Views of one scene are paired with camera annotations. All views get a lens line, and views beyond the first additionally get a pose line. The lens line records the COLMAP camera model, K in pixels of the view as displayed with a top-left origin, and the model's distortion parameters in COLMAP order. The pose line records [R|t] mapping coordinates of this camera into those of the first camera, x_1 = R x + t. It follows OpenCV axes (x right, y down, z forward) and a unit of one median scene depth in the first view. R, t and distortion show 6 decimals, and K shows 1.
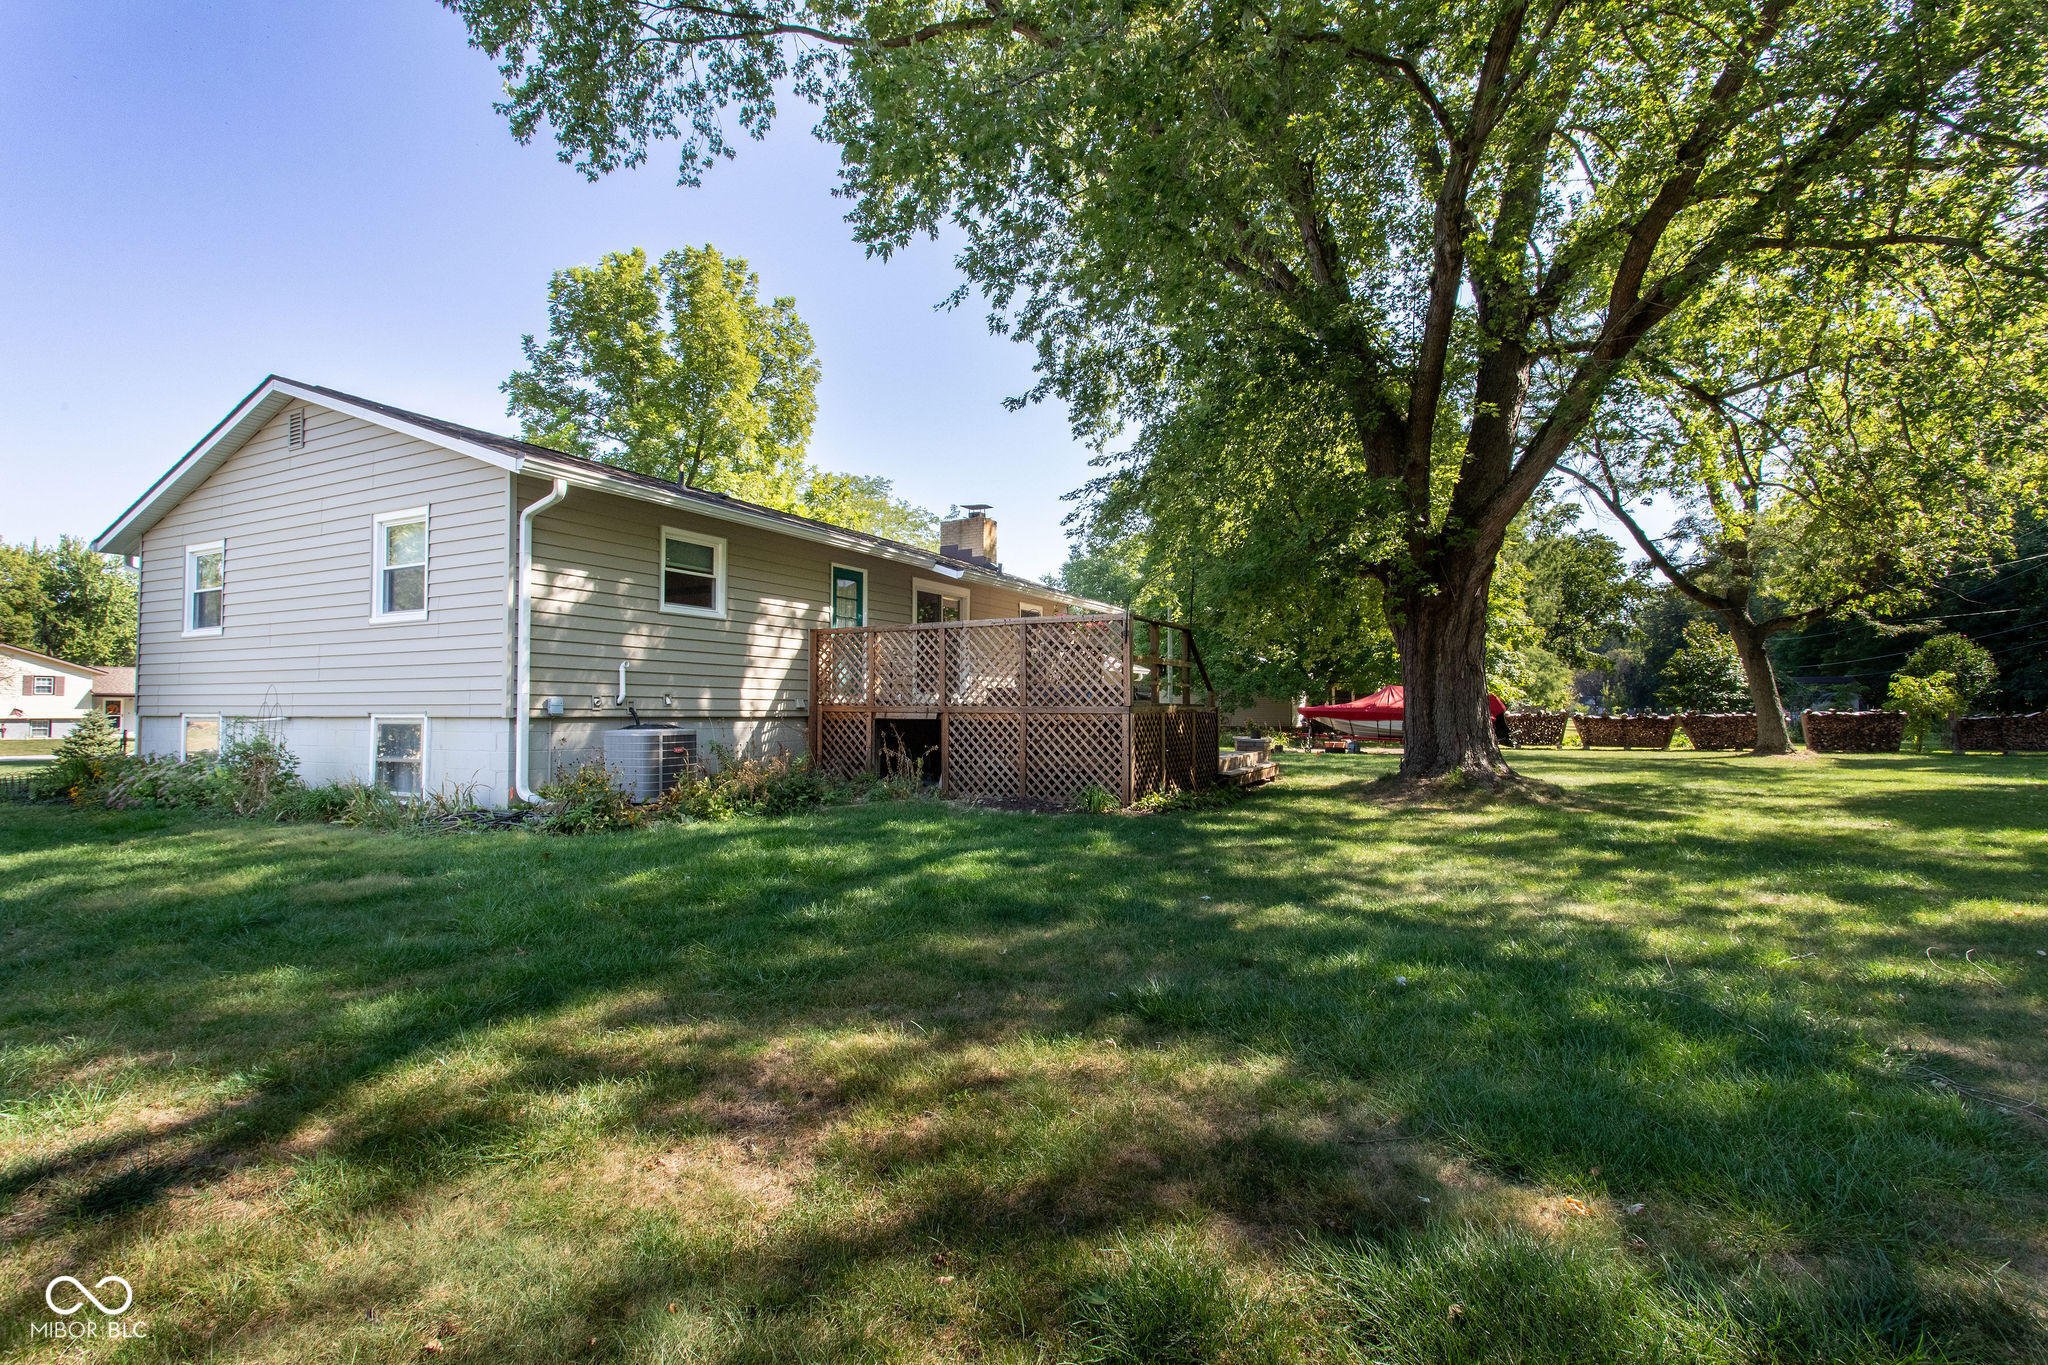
lens RADIAL K [[1000.2, 0, 1023.2], [0, 1000.2, 689.4], [0, 0, 1]] dist [0.001680, 0.000063]
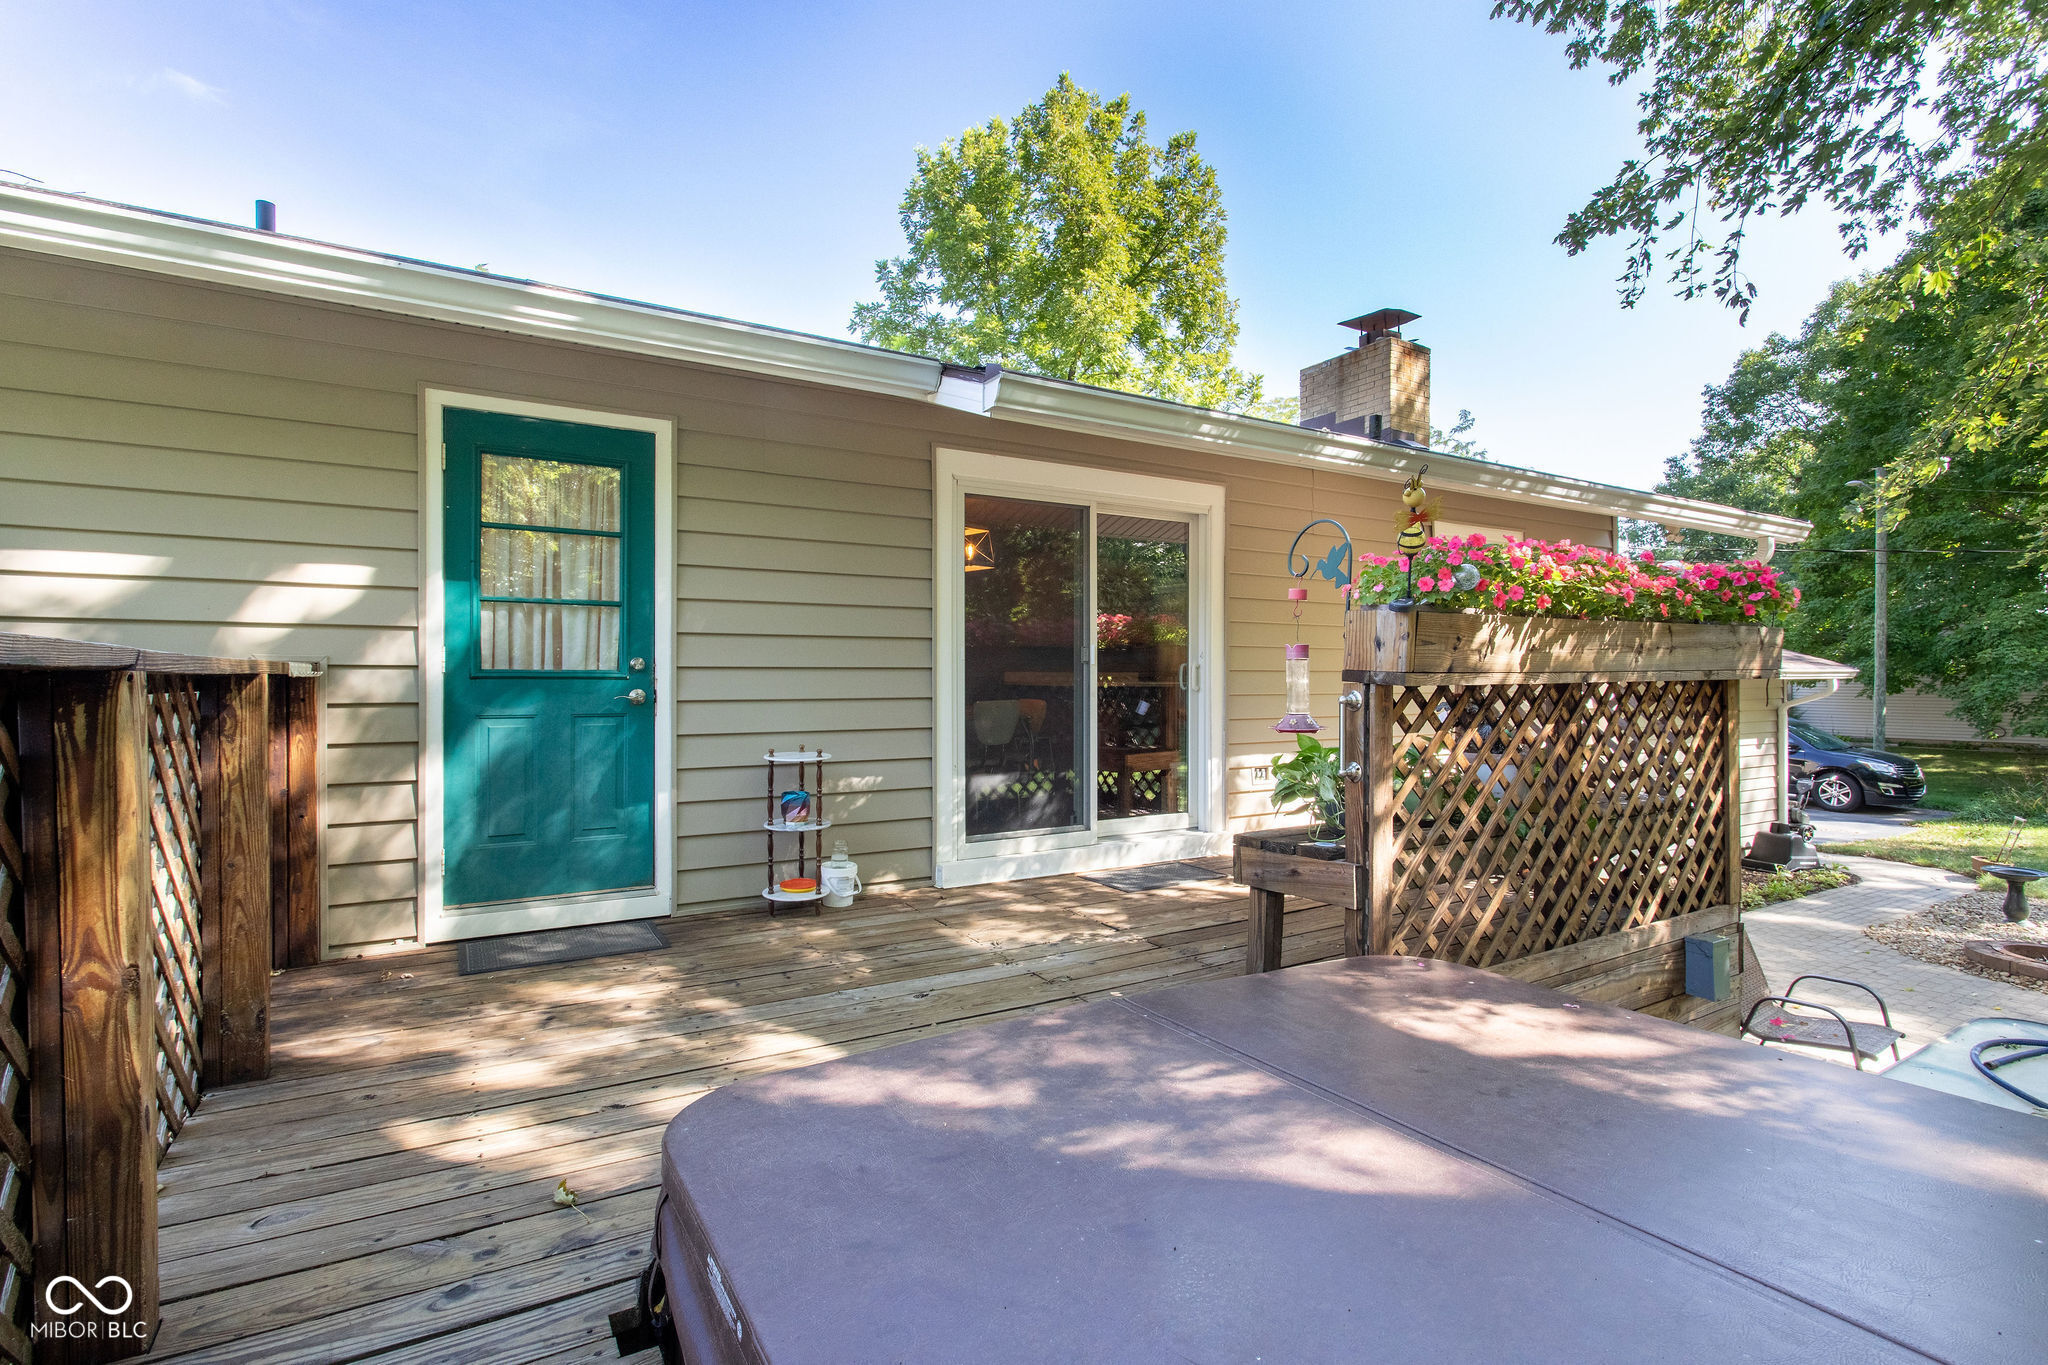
lens RADIAL K [[1000.2, 0, 1025.3], [0, 1000.2, 678.4], [0, 0, 1]] dist [0.001680, 0.000063]
pose [[0.864053, -0.001184, -0.503400, 0.023142], [0.012286, 0.999749, 0.018736, -0.022954], [0.503251, -0.022374, 0.863851, 0.334812]]
